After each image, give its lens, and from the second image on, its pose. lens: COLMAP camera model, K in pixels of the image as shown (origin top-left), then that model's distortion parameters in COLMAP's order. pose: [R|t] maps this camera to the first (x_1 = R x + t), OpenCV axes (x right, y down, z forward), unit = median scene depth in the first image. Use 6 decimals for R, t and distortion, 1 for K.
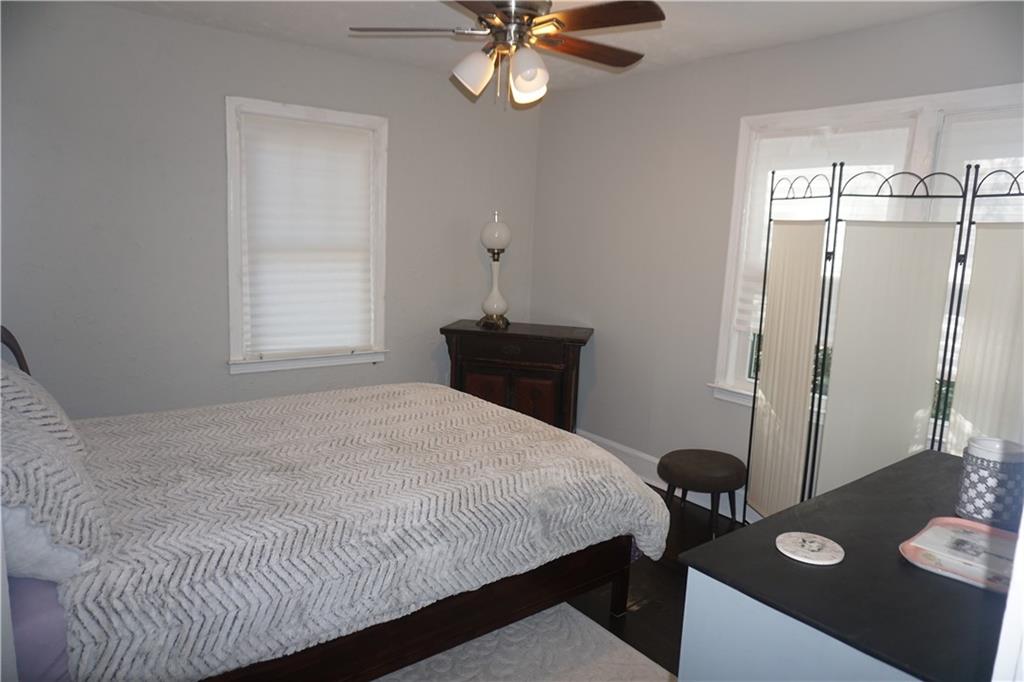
lens RADIAL K [[689.9, 0, 512.0], [0, 689.9, 341.0], [0, 0, 1]] dist [-0.048233, 0.036135]
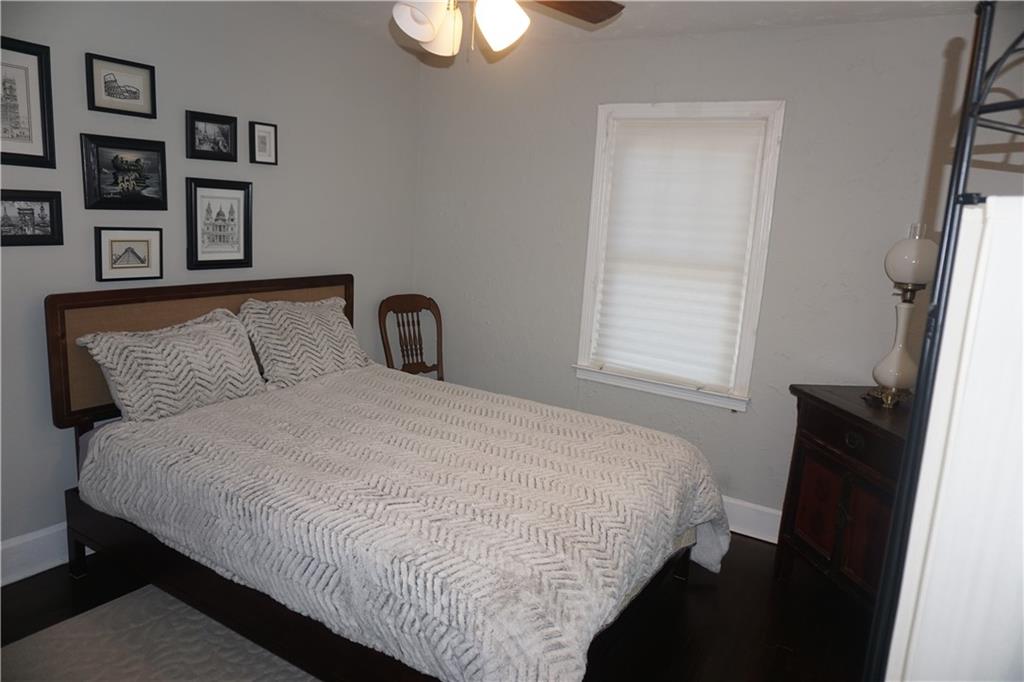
lens RADIAL K [[689.9, 0, 512.0], [0, 689.9, 341.0], [0, 0, 1]] dist [-0.048233, 0.036135]
pose [[0.351448, 0.153083, -0.923607, 0.459518], [-0.200670, 0.975930, 0.085397, -0.067664], [0.914448, 0.155328, 0.373708, 0.481857]]
